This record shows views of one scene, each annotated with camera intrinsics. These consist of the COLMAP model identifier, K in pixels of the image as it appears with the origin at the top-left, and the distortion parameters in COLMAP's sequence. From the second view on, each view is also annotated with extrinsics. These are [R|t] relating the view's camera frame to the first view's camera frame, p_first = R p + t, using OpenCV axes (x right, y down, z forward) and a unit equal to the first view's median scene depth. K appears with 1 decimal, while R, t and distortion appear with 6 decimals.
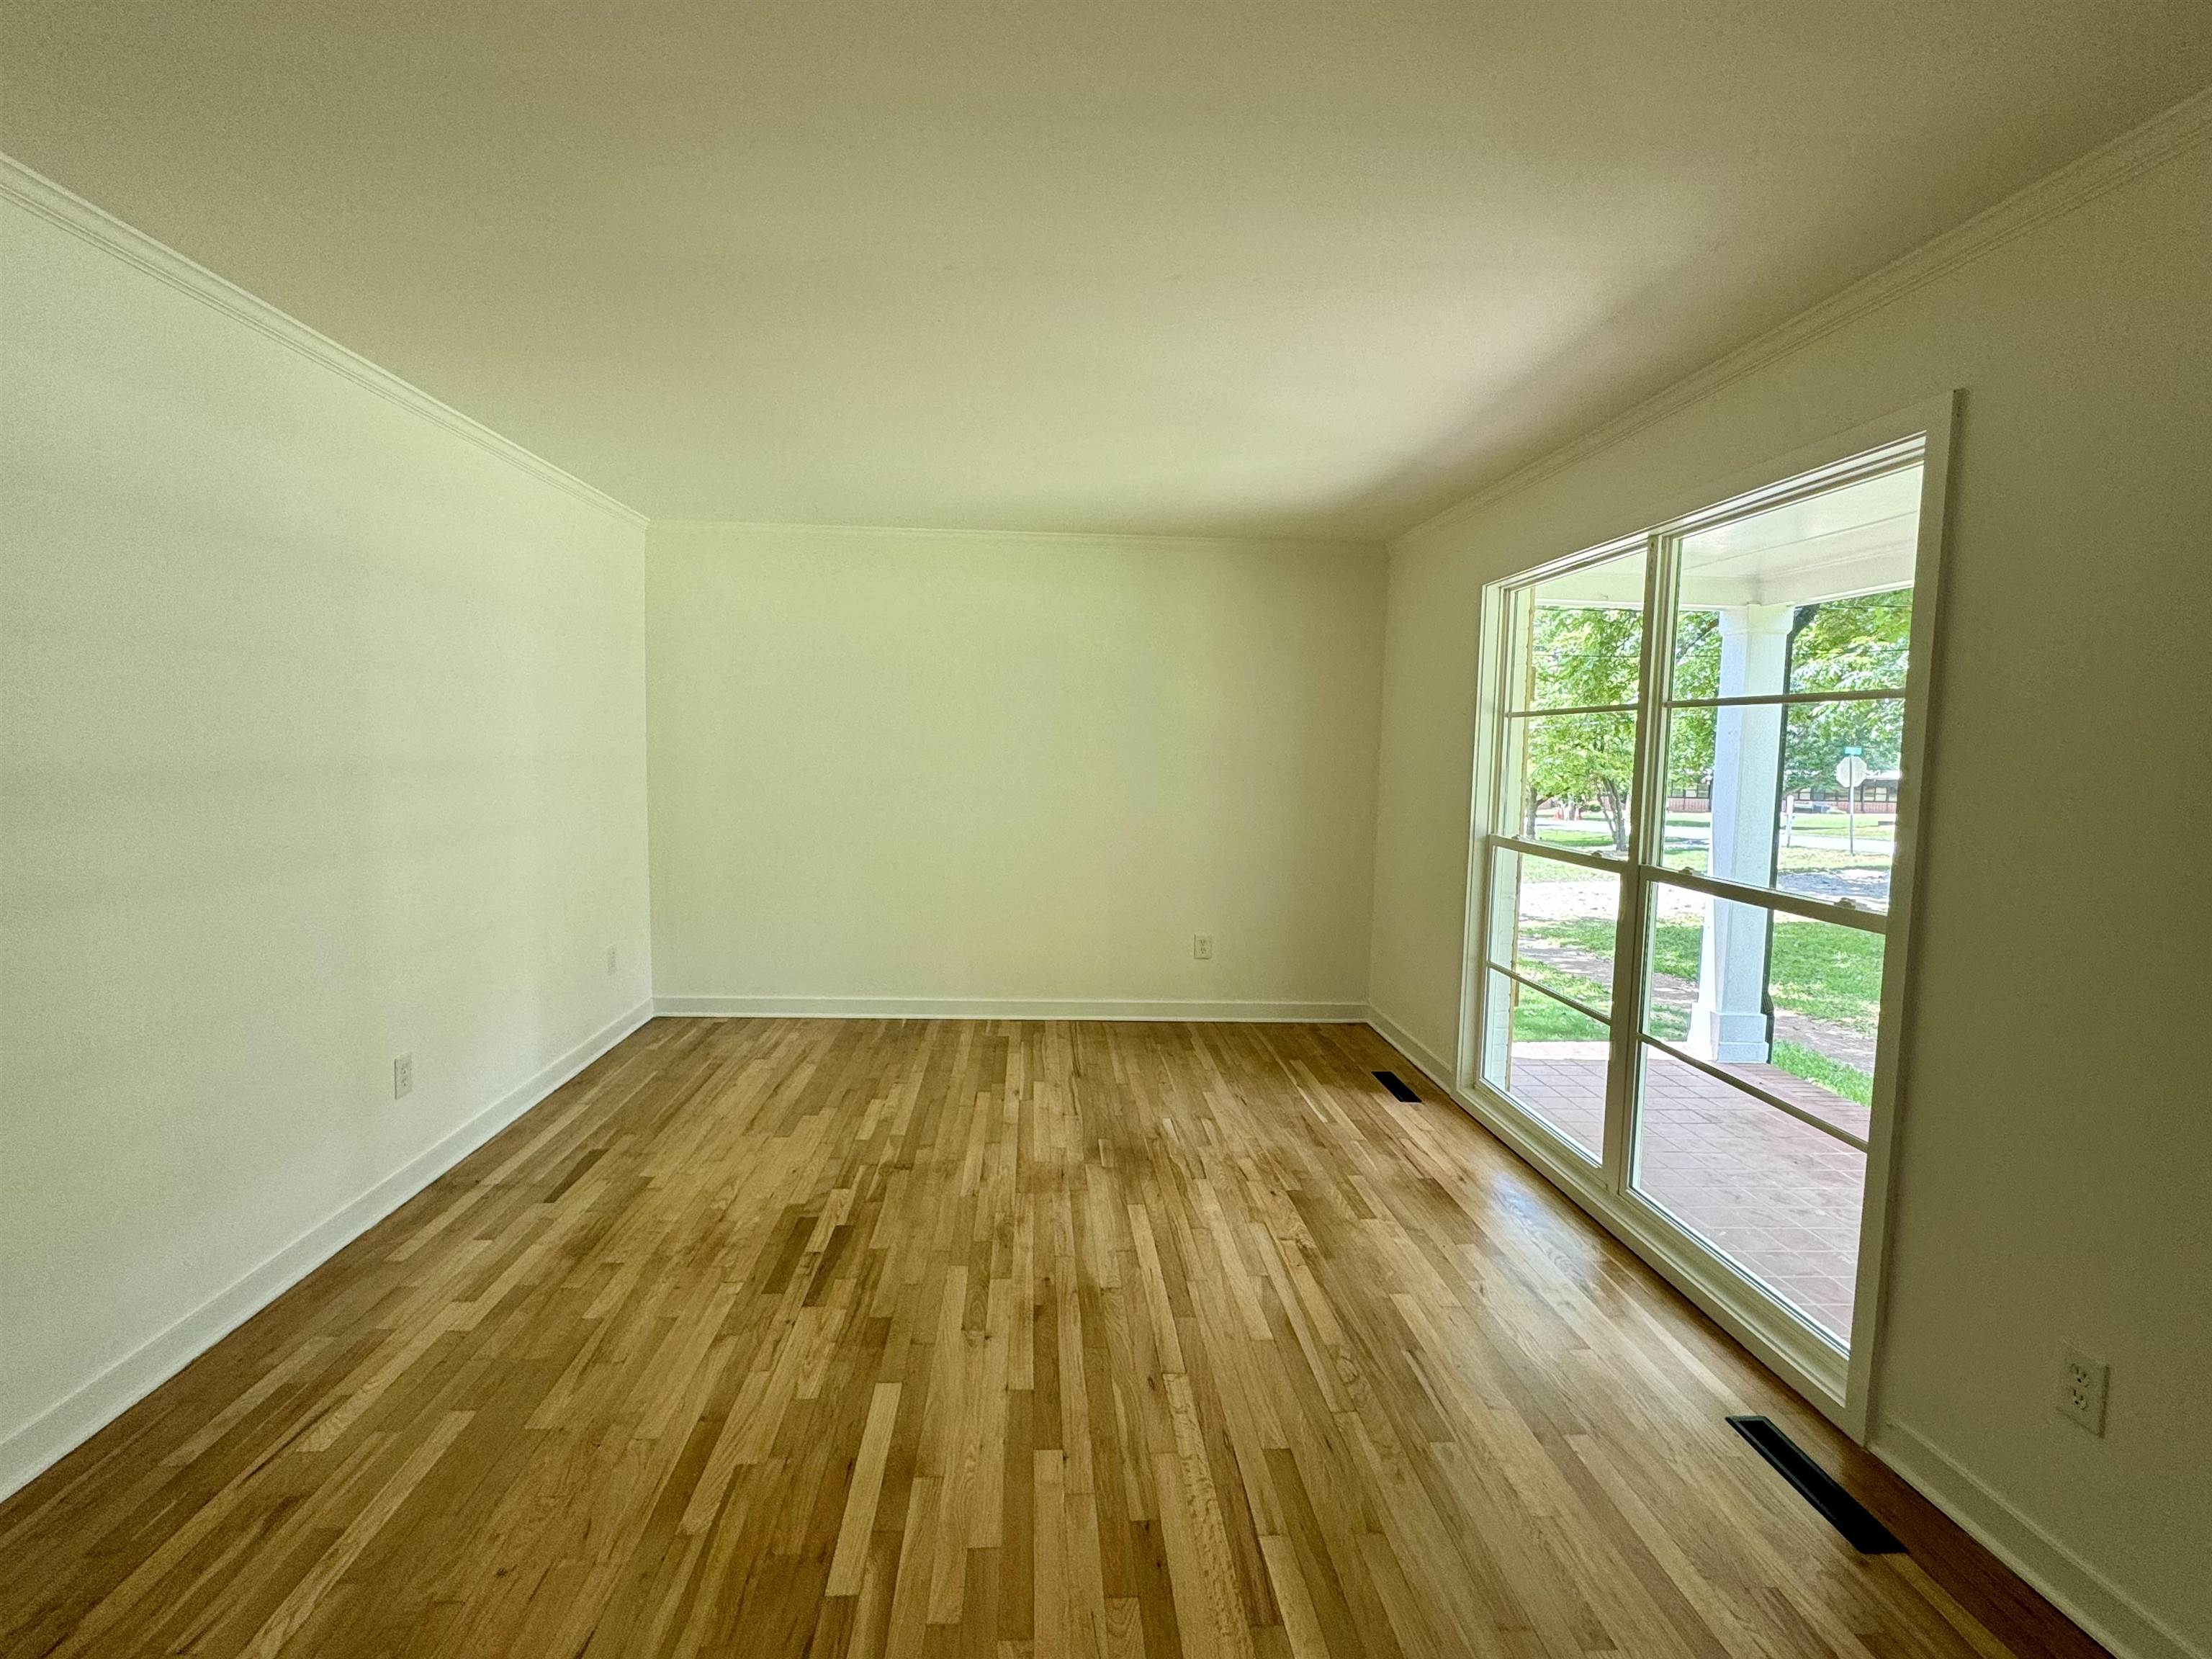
lens RADIAL K [[1109.4, 0, 1106.0], [0, 1109.4, 829.5], [0, 0, 1]] dist [0.003665, 0.000394]
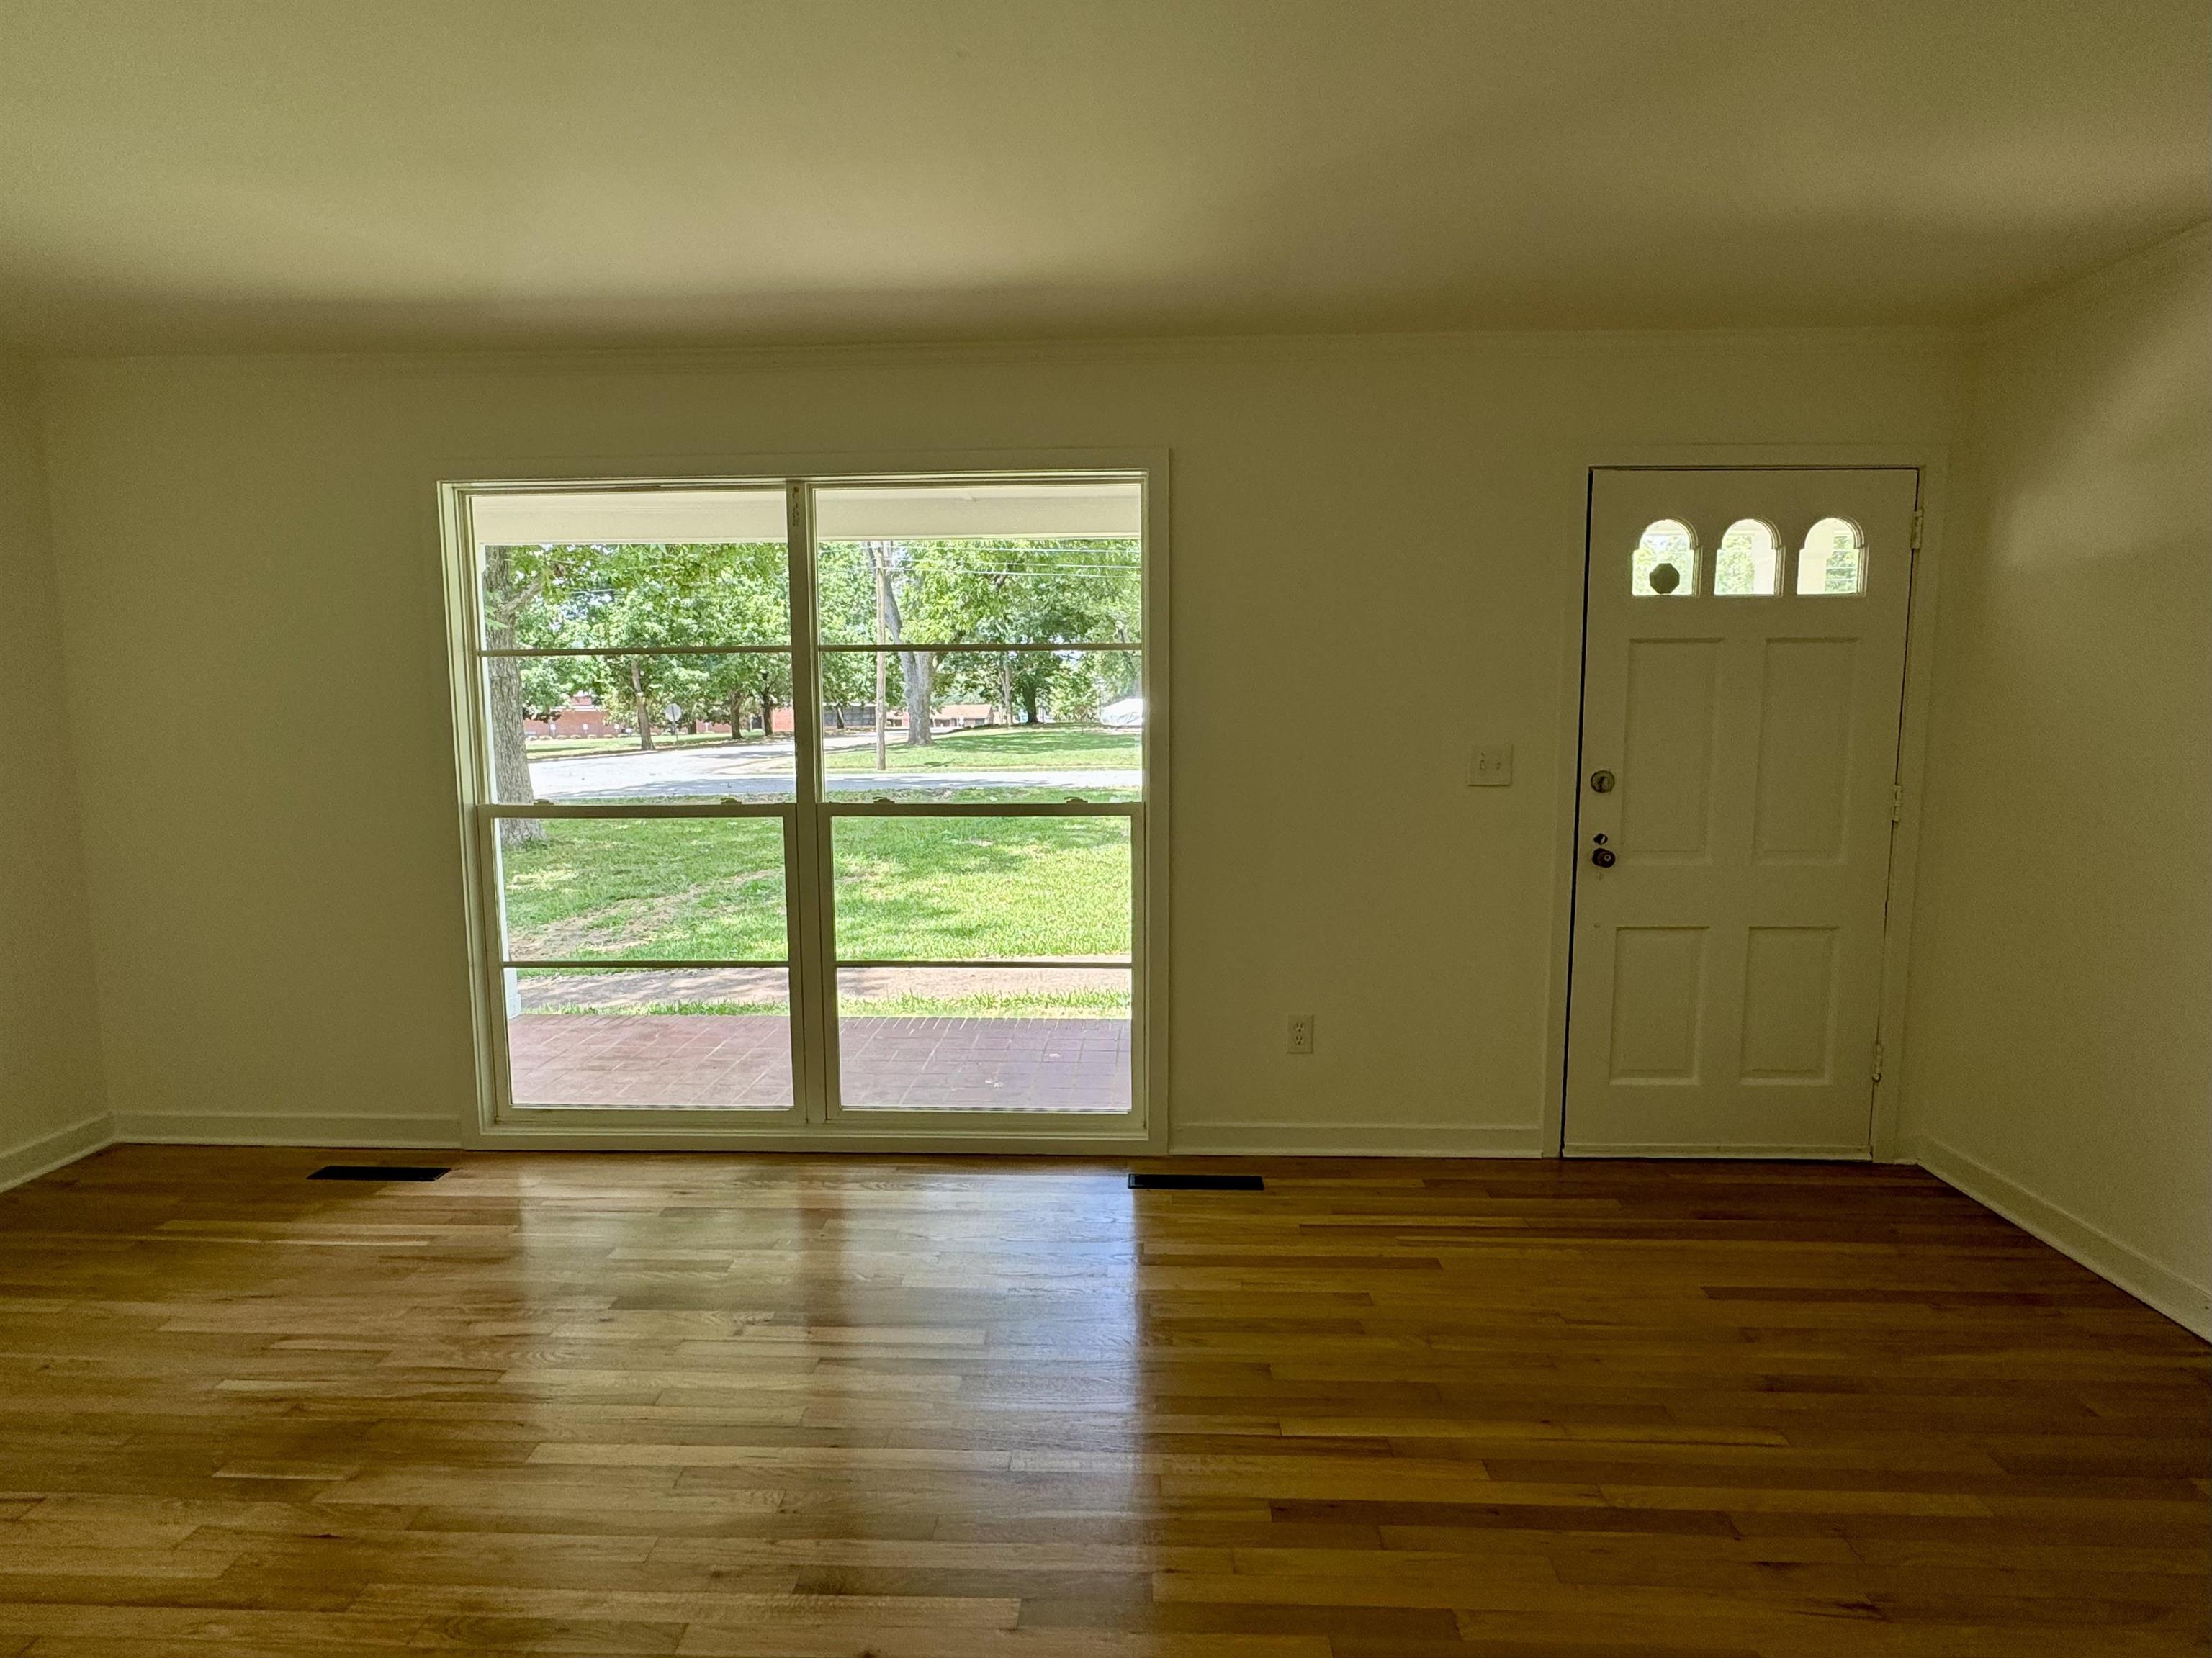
lens RADIAL K [[1109.3, 0, 1106.0], [0, 1109.3, 829.0], [0, 0, 1]] dist [0.003665, 0.000394]
pose [[0.093212, -0.133501, 0.986655, -0.443422], [0.089376, 0.988091, 0.125251, -0.042761], [-0.991627, 0.076508, 0.104034, 0.531494]]
